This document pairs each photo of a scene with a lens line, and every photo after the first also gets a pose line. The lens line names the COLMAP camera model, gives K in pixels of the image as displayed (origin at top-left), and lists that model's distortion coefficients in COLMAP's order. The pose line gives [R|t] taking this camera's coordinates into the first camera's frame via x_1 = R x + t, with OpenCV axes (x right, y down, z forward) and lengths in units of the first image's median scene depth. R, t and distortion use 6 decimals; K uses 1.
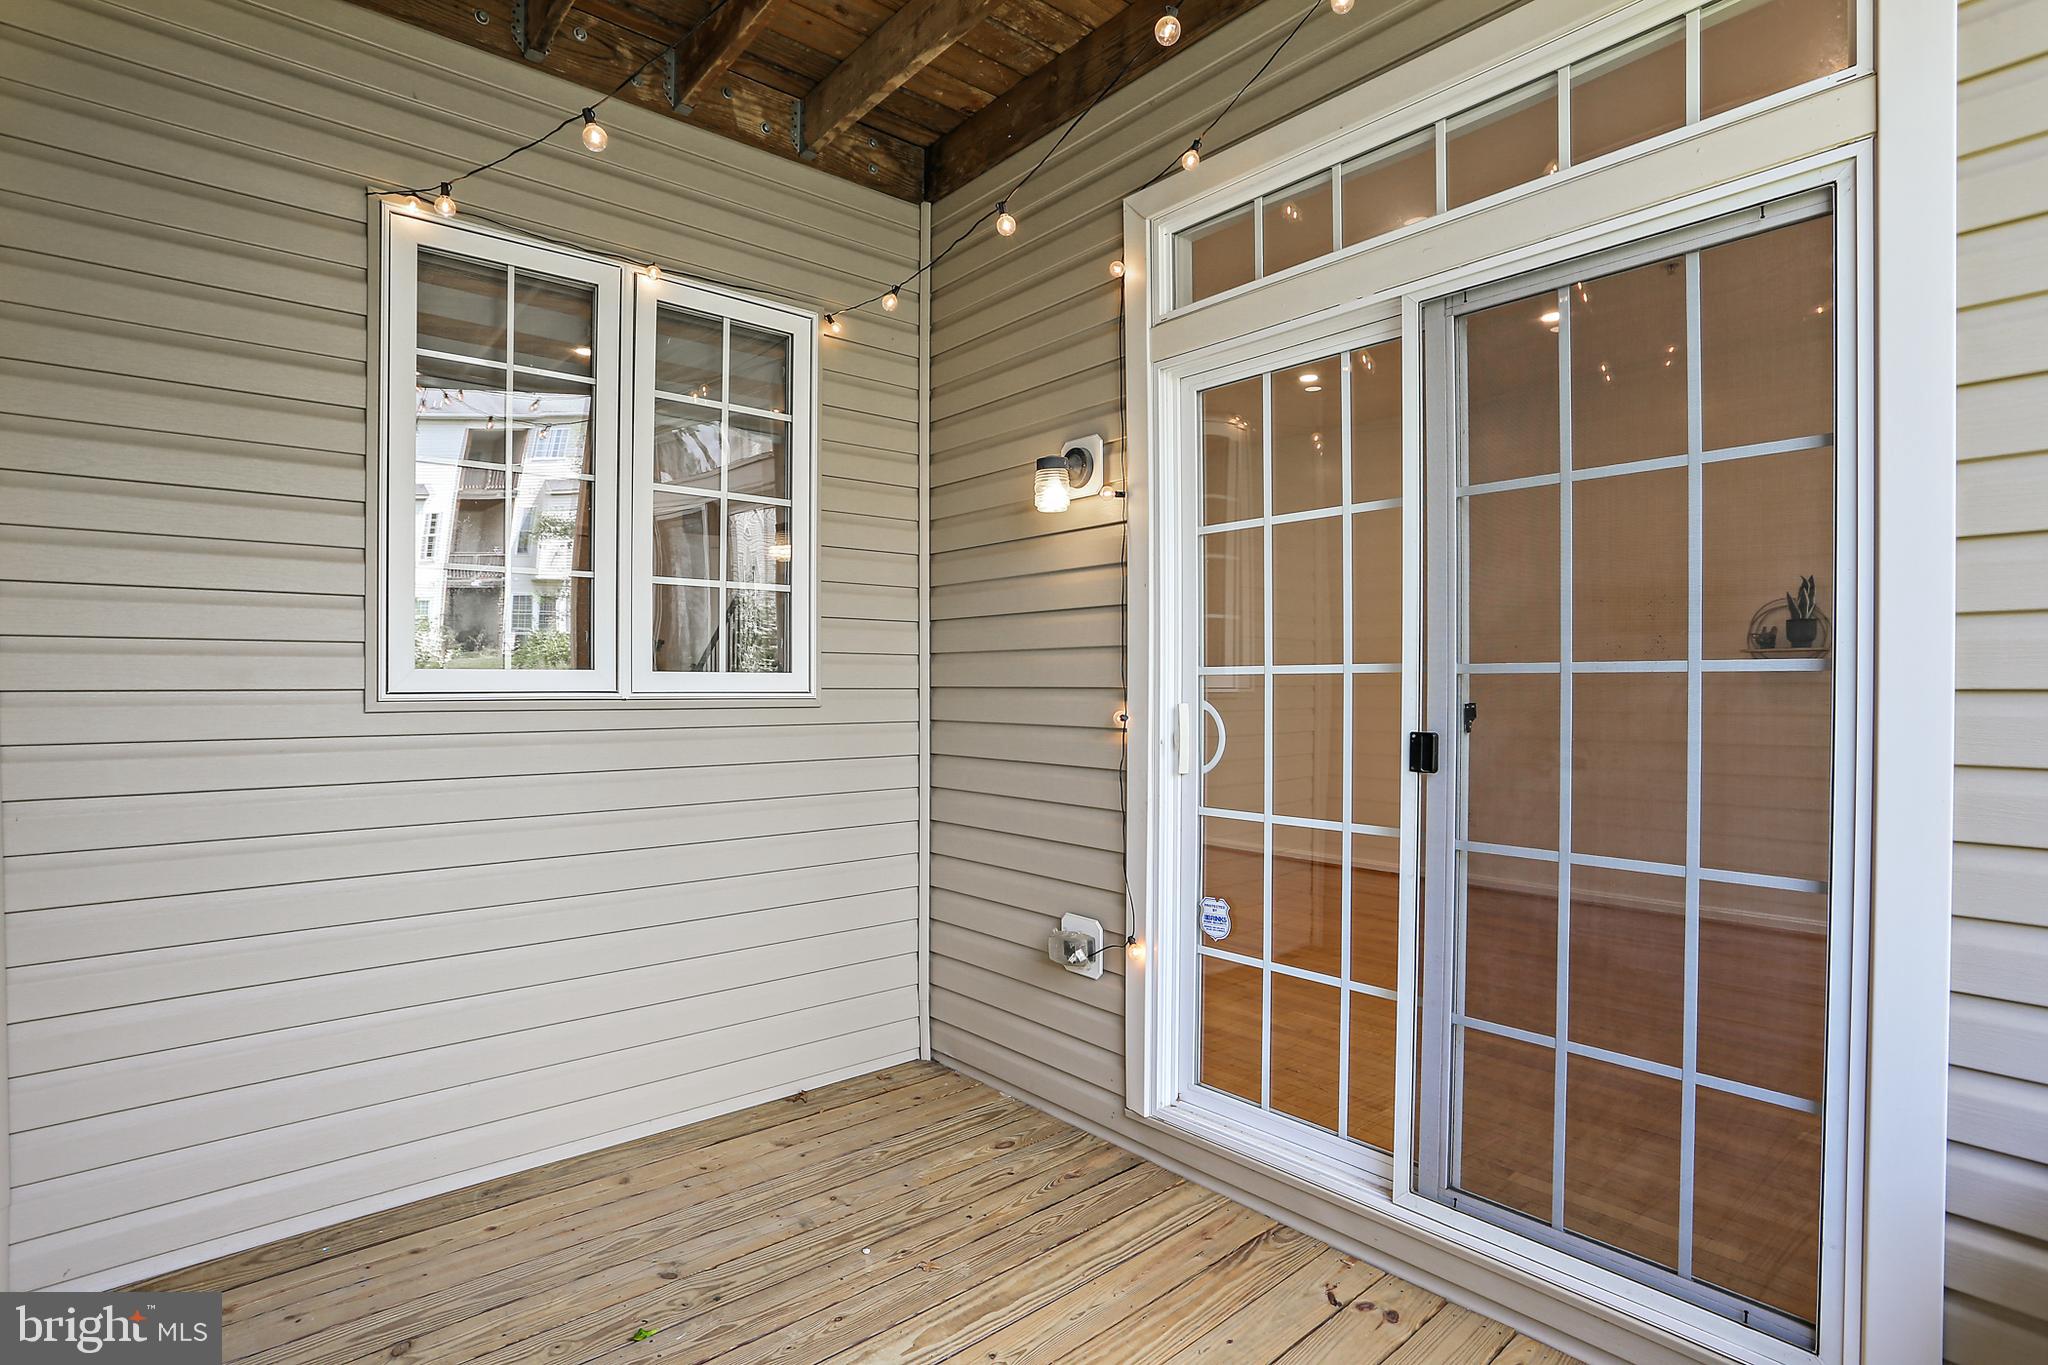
lens RADIAL K [[1023.1, 0, 1036.8], [0, 1023.1, 693.4], [0, 0, 1]] dist [-0.016156, 0.009384]
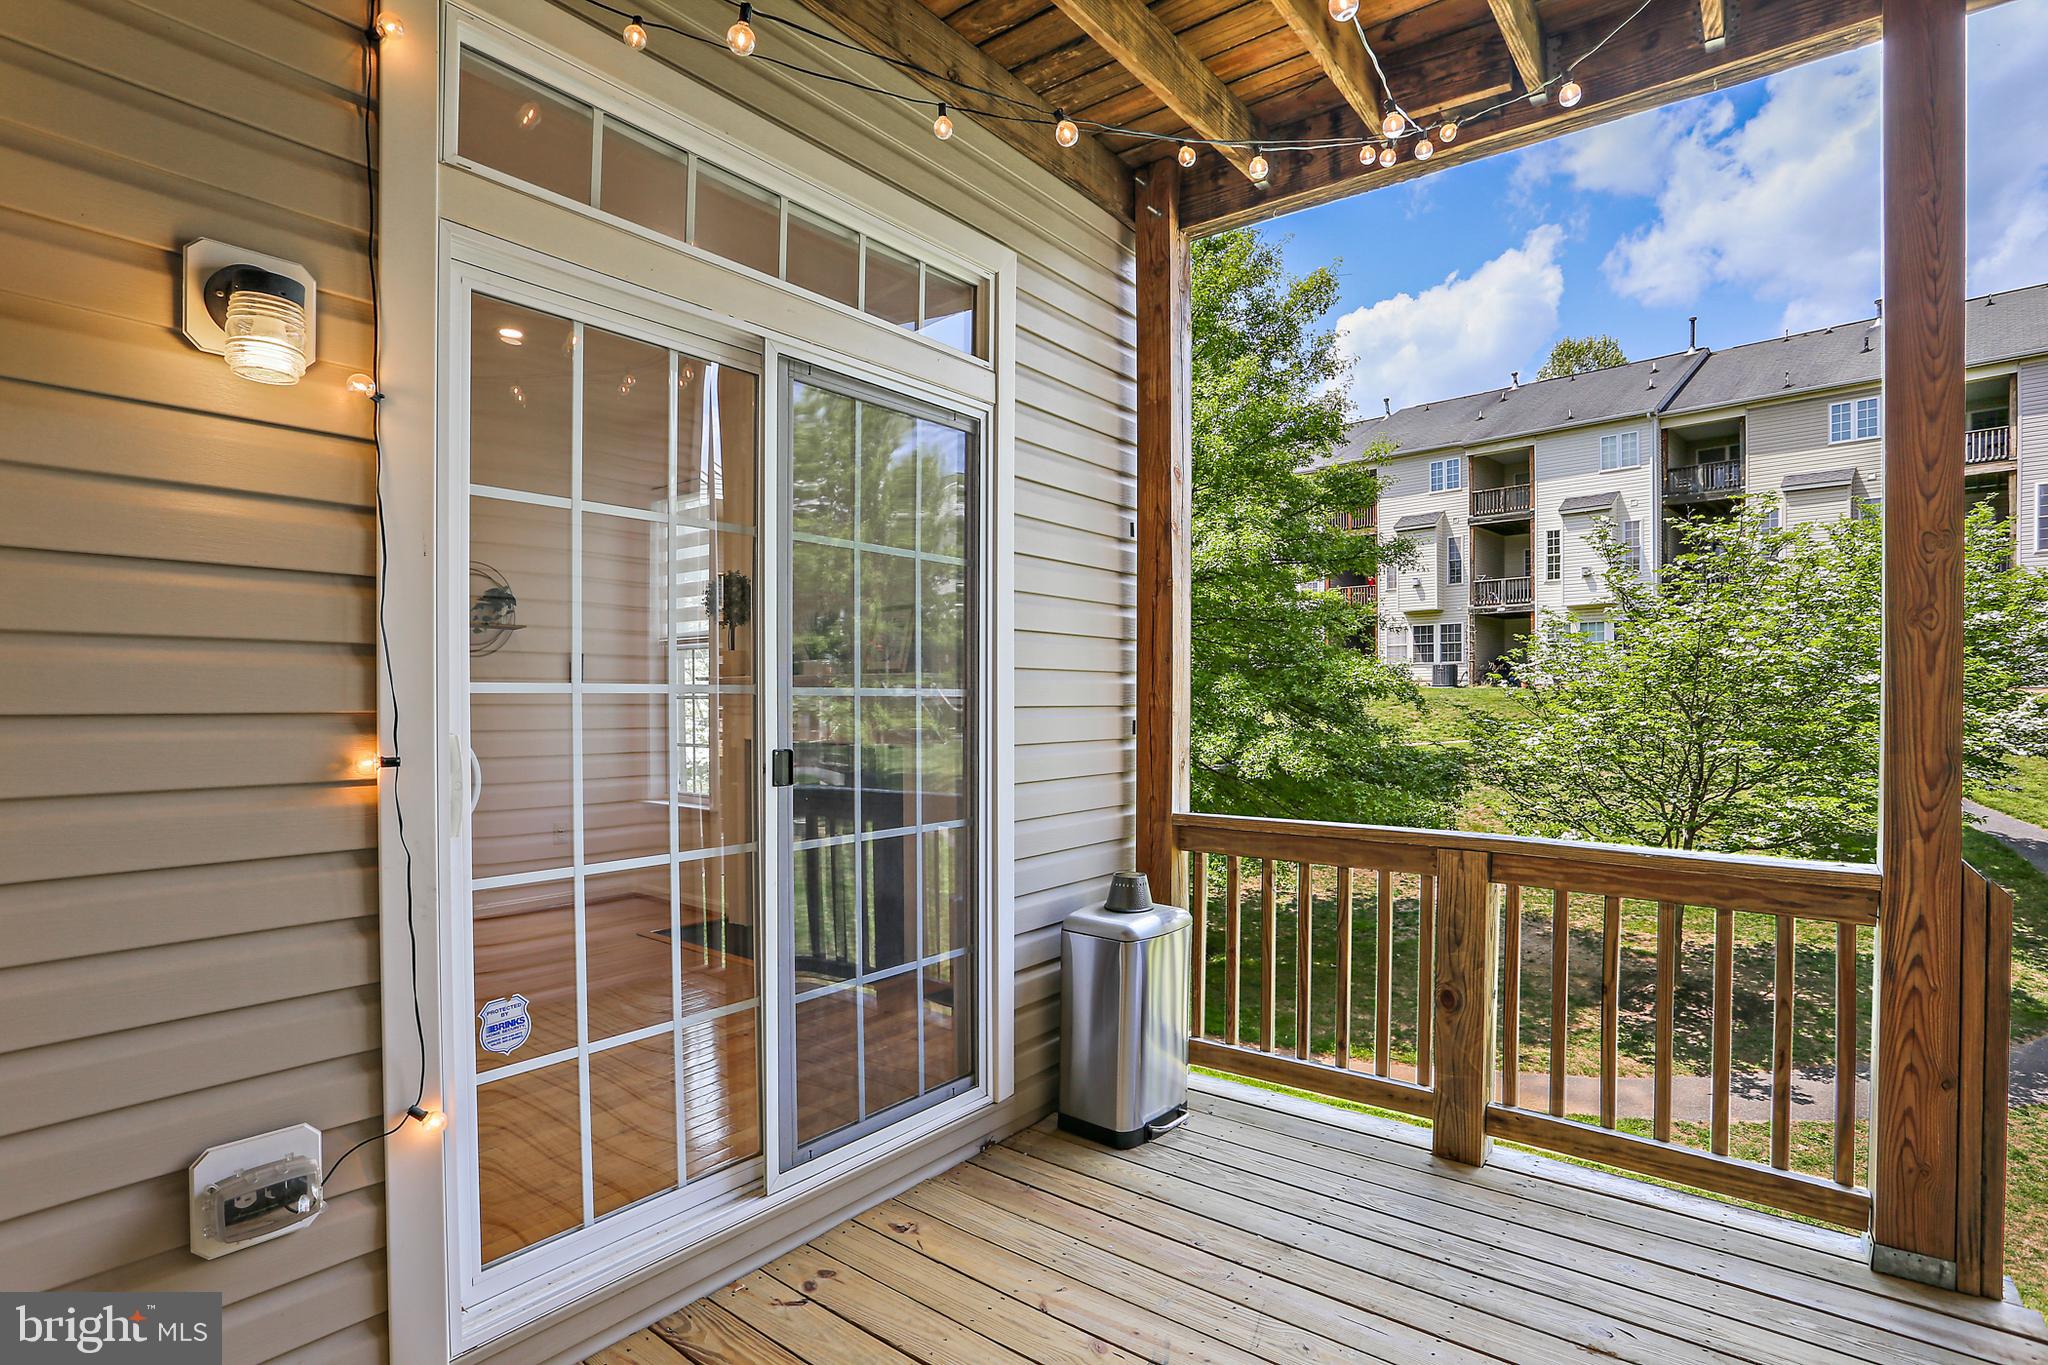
lens RADIAL K [[1023.1, 0, 1038.0], [0, 1023.1, 687.1], [0, 0, 1]] dist [-0.016156, 0.009384]
pose [[-0.176639, -0.002874, 0.984272, -0.608392], [-0.006765, 0.999976, 0.001706, -0.026295], [-0.984253, -0.006357, -0.176654, 0.750411]]
